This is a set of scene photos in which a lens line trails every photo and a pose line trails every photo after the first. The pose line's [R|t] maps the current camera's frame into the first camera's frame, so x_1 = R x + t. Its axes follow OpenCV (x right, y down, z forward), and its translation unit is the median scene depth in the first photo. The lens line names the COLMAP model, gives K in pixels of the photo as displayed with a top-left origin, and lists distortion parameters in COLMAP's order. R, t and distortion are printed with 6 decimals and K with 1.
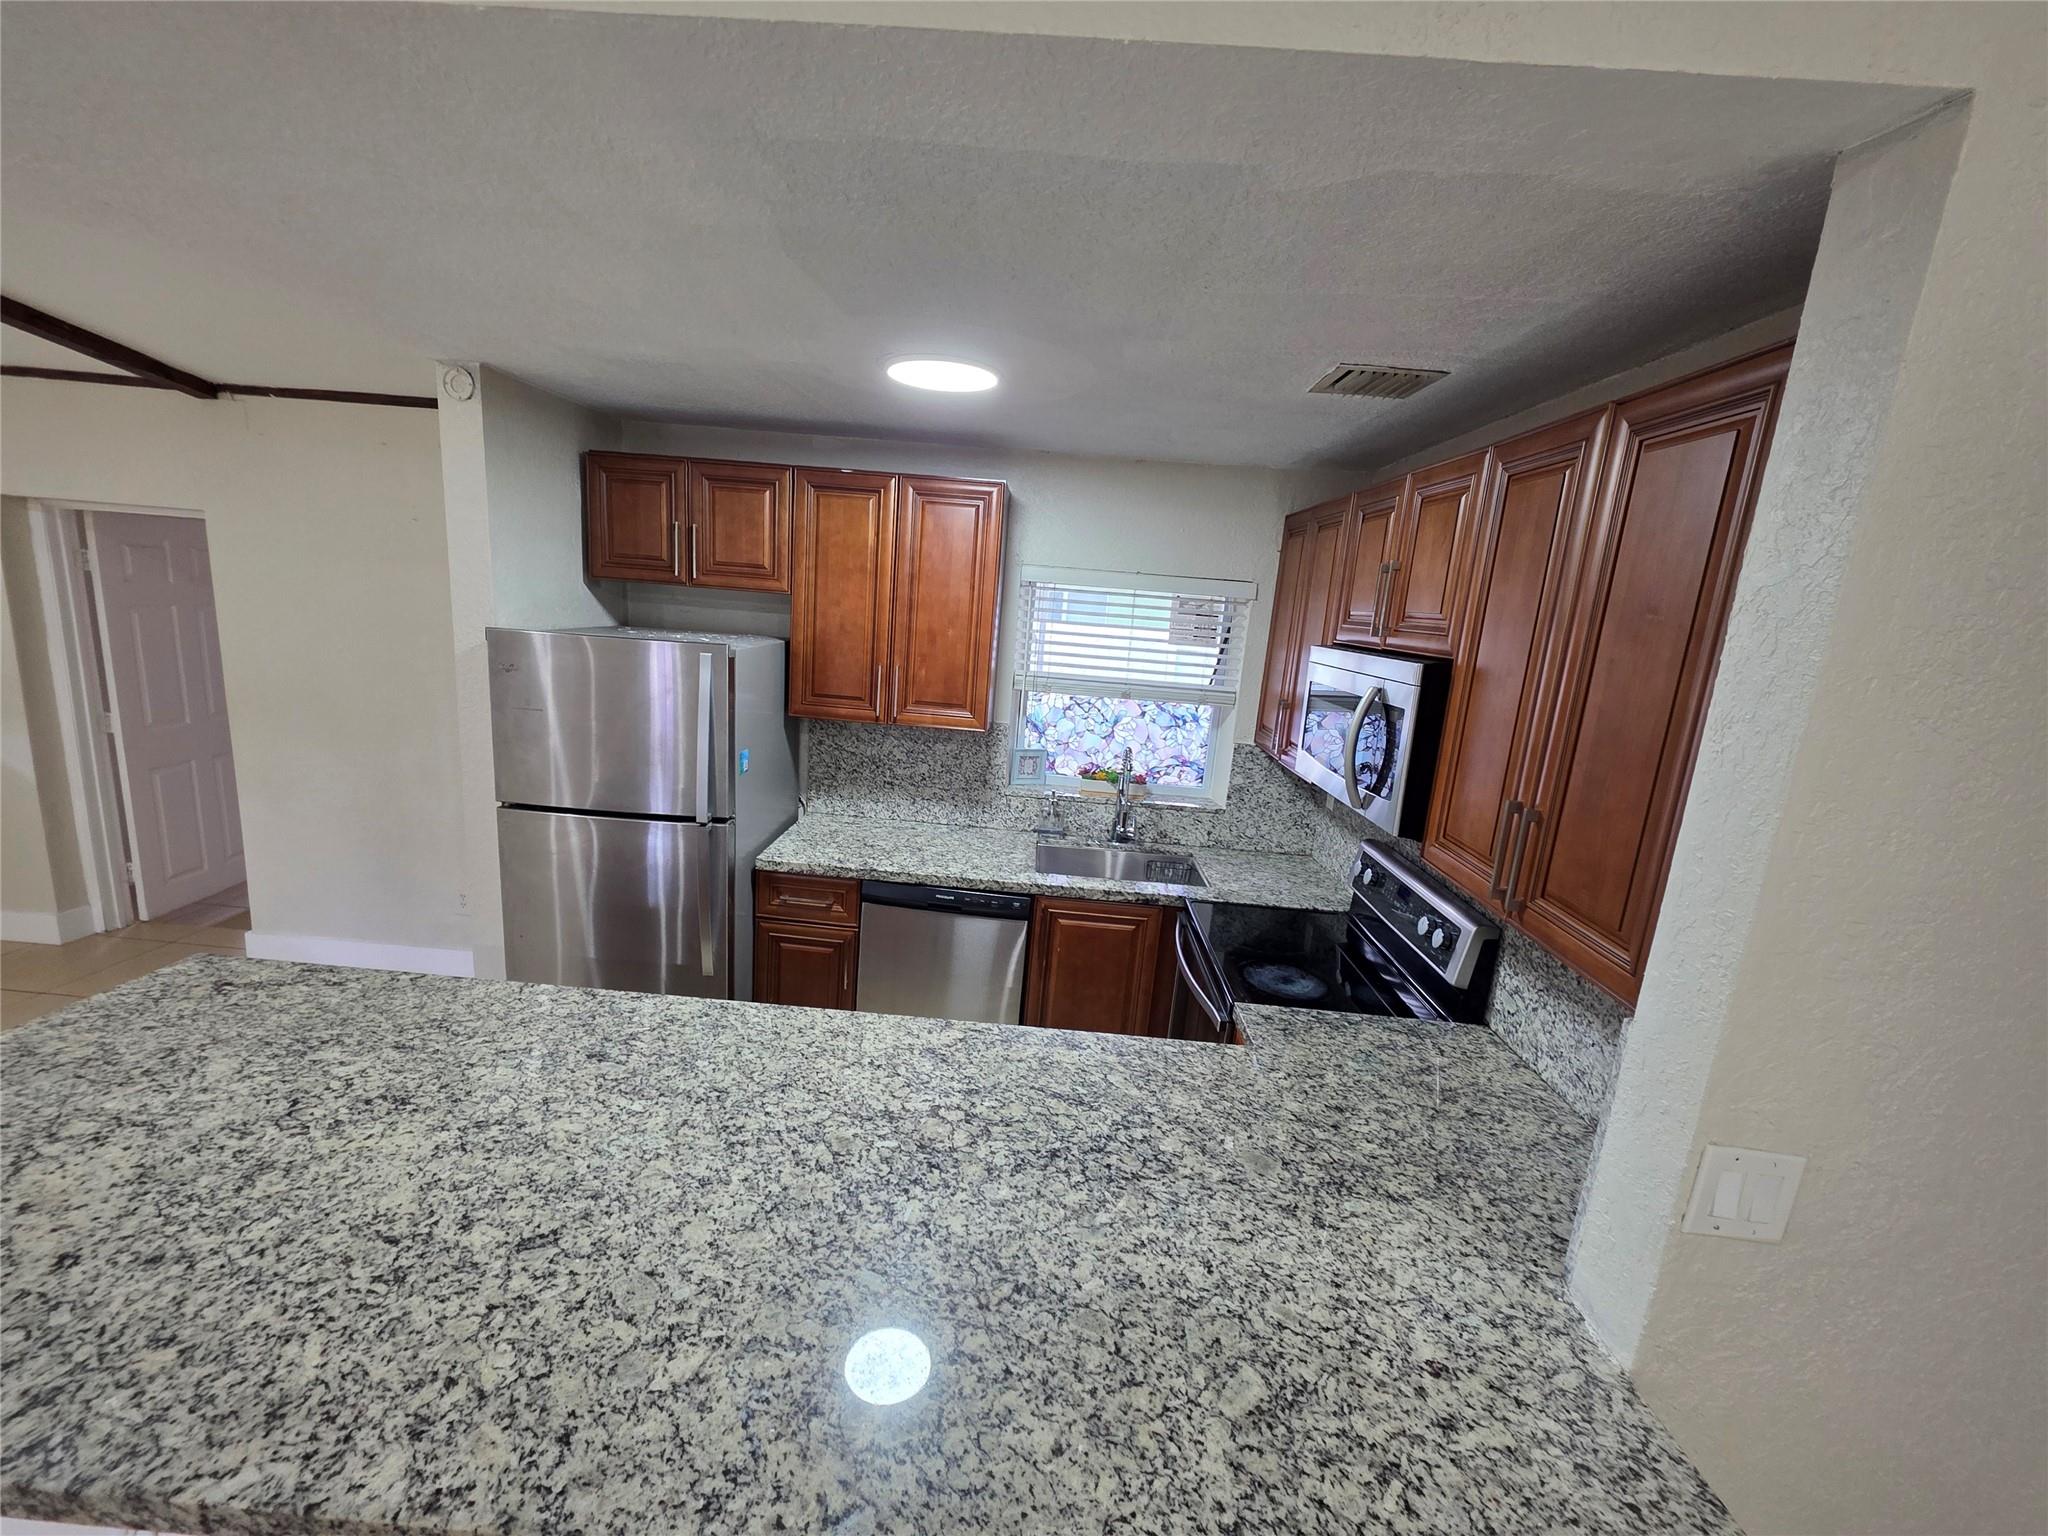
lens RADIAL K [[816.2, 0, 1016.8], [0, 816.2, 763.5], [0, 0, 1]] dist [0.001357, 0.000174]
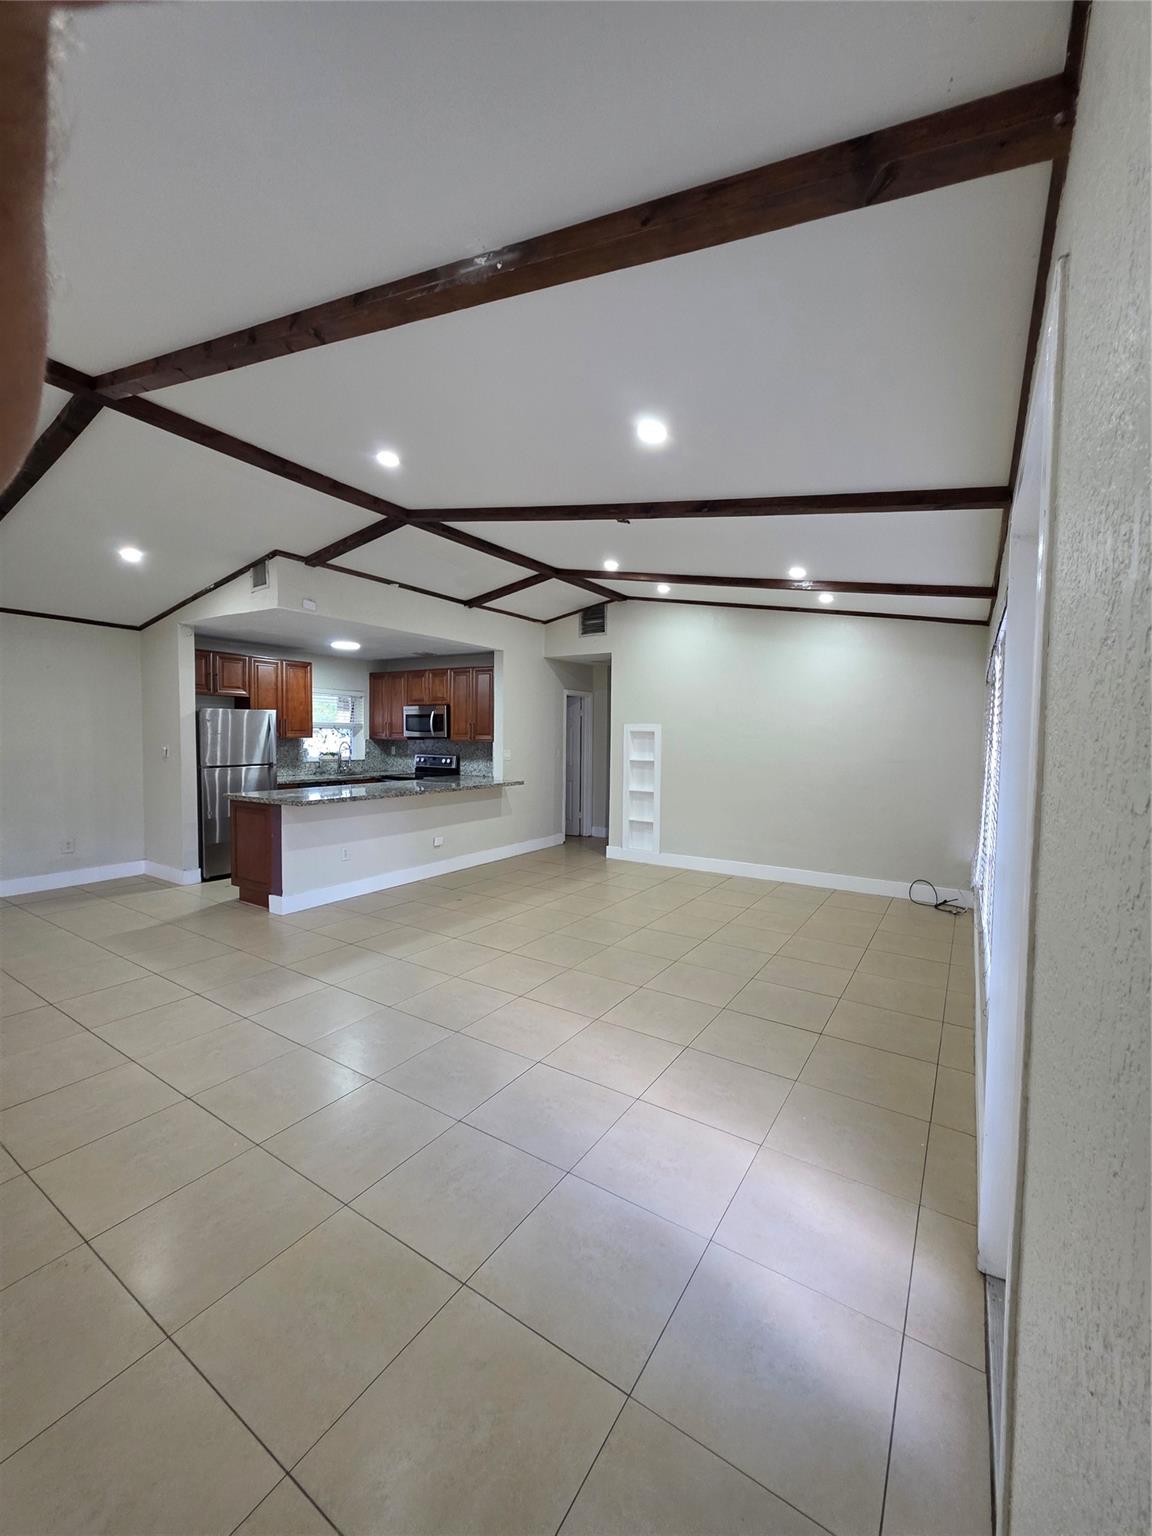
lens RADIAL K [[613.5, 0, 580.3], [0, 613.5, 762.6], [0, 0, 1]] dist [0.001172, -0.000505]
pose [[0.498117, -0.106197, 0.860582, -1.720329], [0.195298, 0.980711, 0.007979, 0.260322], [-0.844830, 0.164095, 0.509249, -1.183326]]
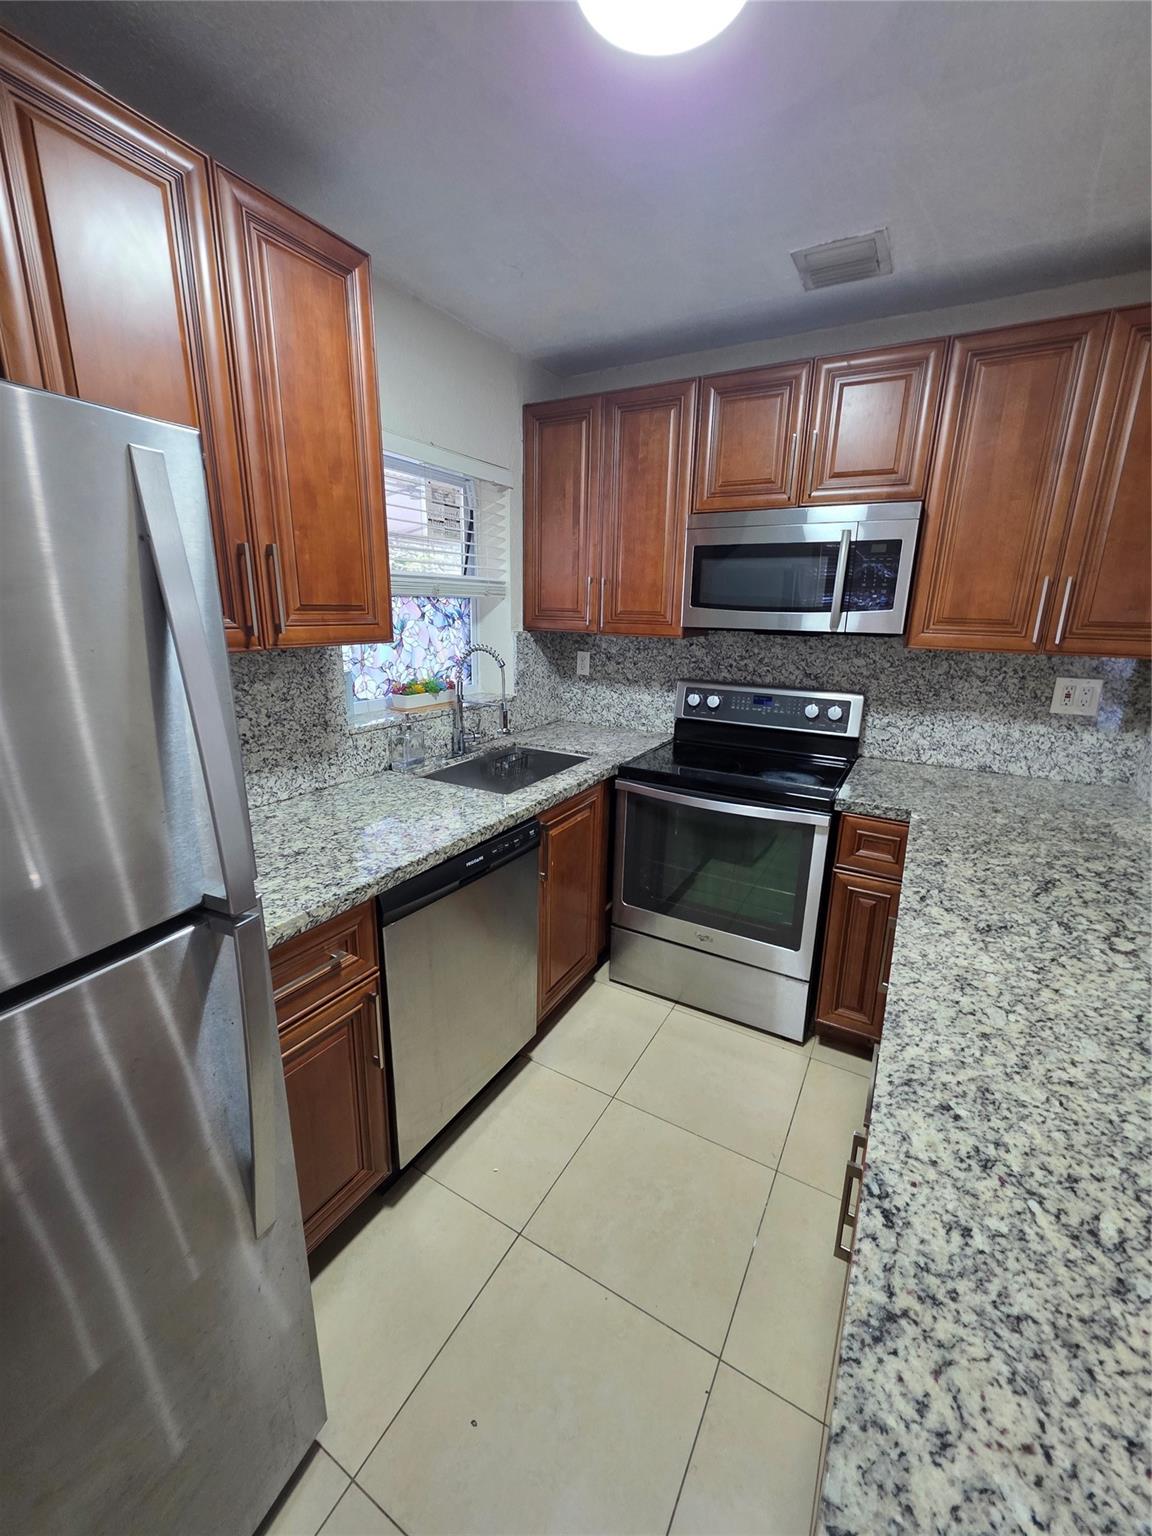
lens RADIAL K [[613.5, 0, 580.3], [0, 613.5, 762.6], [0, 0, 1]] dist [0.001172, -0.000505]
pose [[0.457308, -0.288594, 0.841179, -0.486340], [0.194085, 0.955468, 0.222290, -0.026906], [-0.867871, 0.061606, 0.492955, 0.637046]]
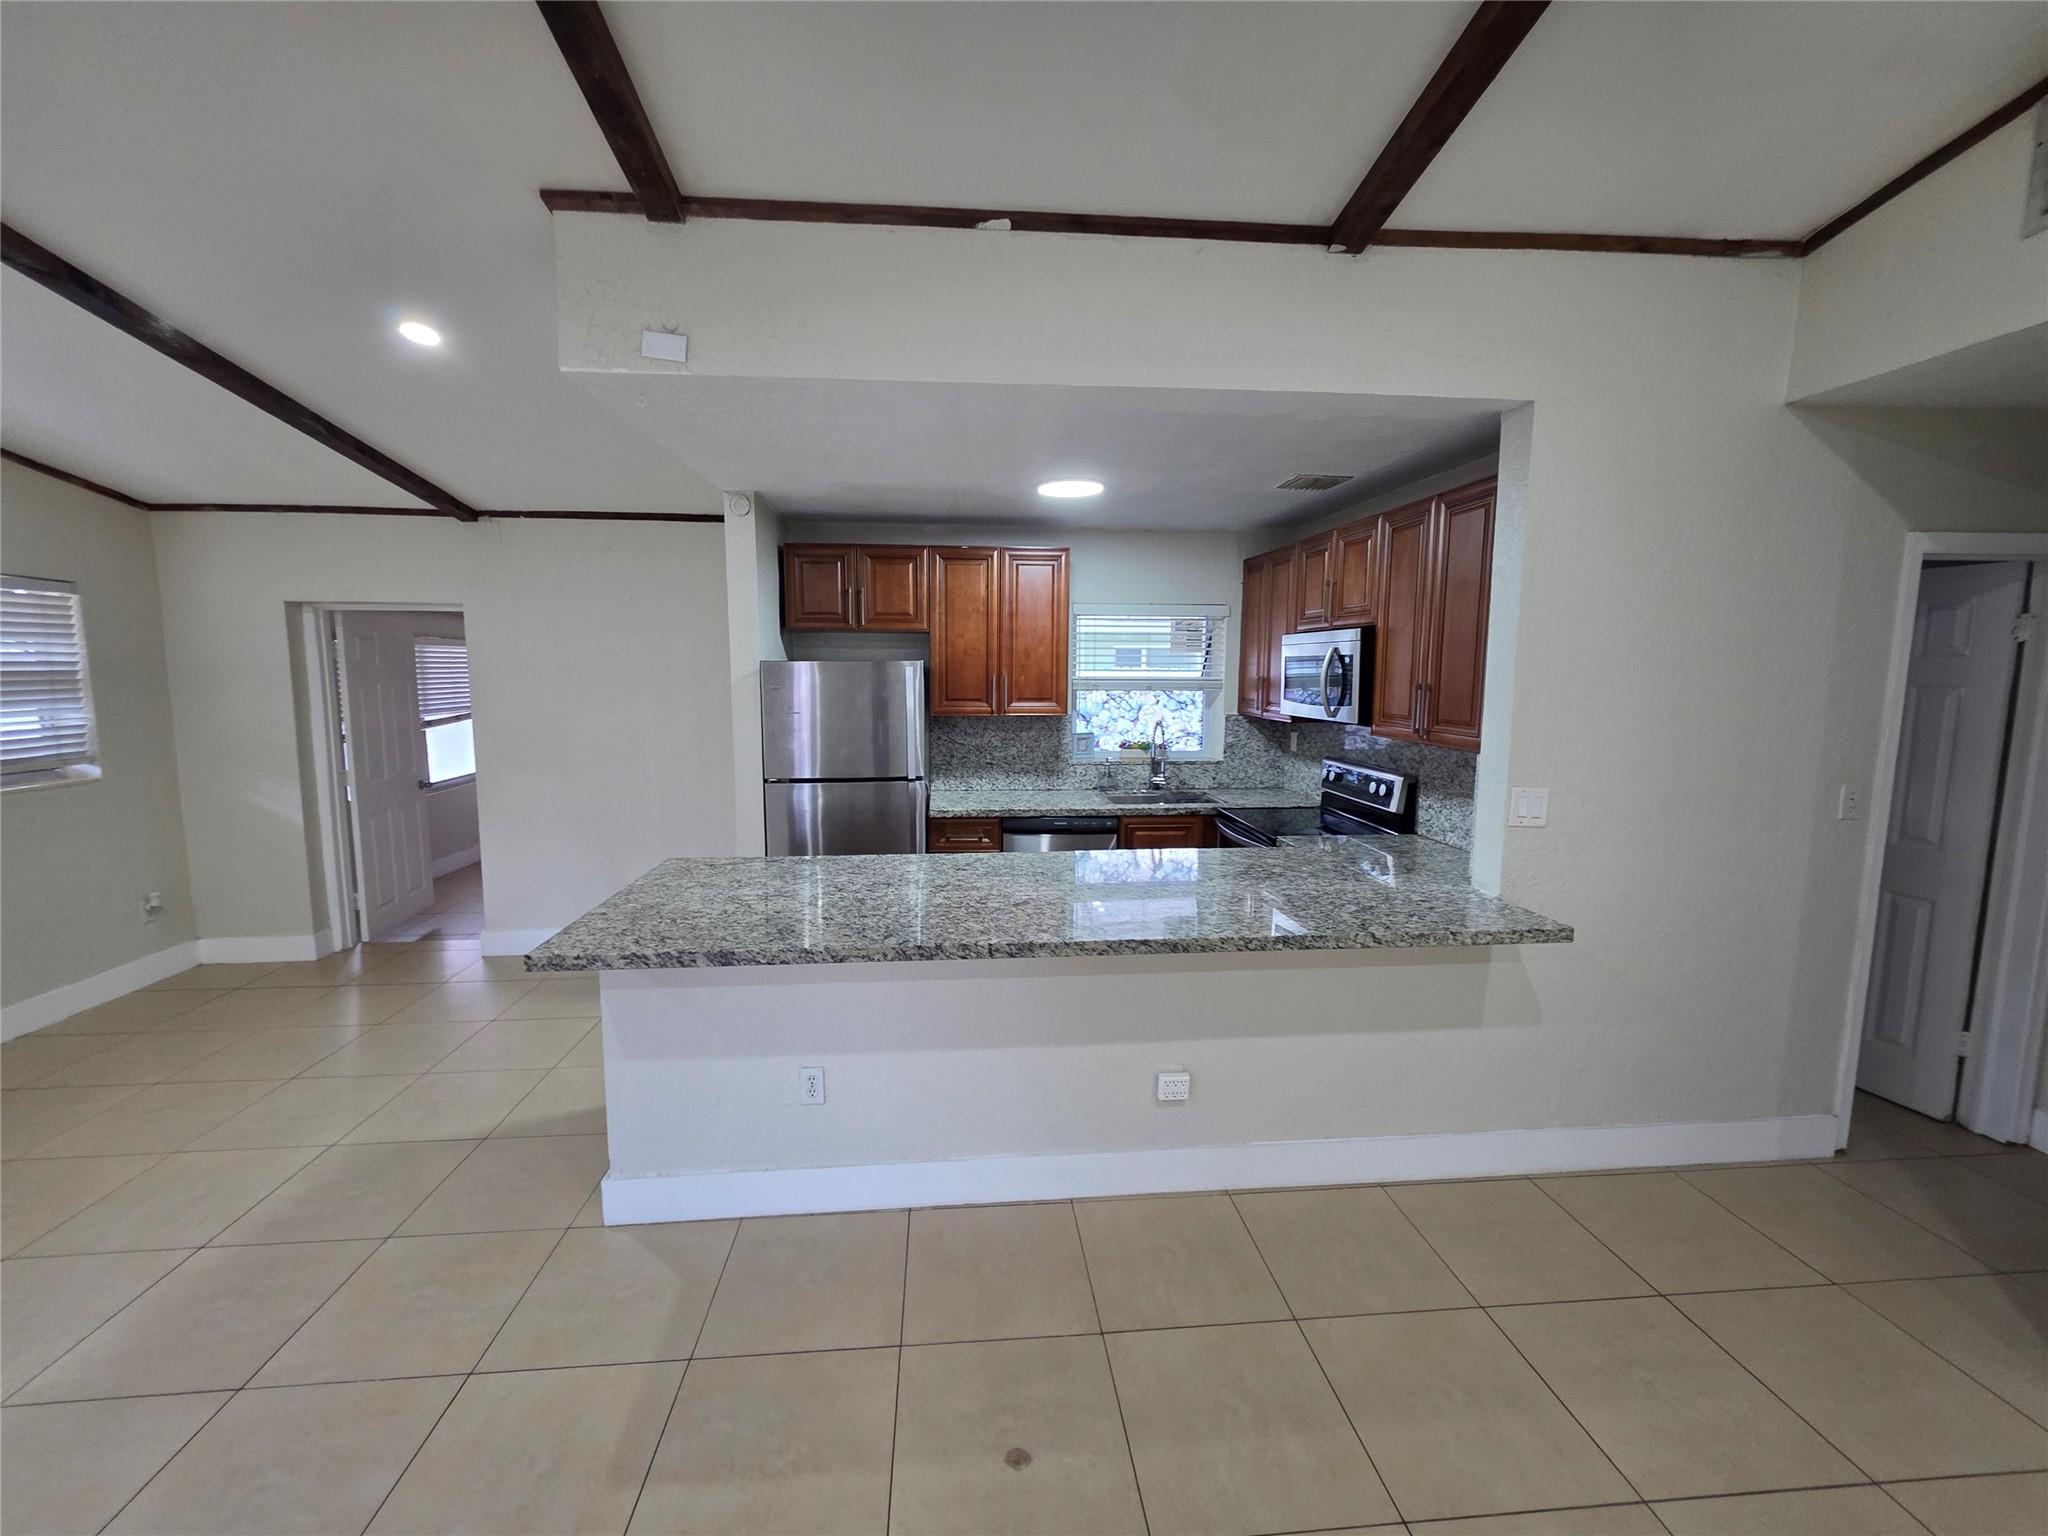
lens RADIAL K [[818.3, 0, 1011.8], [0, 818.3, 760.8], [0, 0, 1]] dist [0.000388, 0.000262]
pose [[0.989044, -0.086410, 0.119685, -0.343217], [0.095751, 0.992604, -0.074622, 0.153152], [-0.112352, 0.085264, 0.990004, -0.468457]]
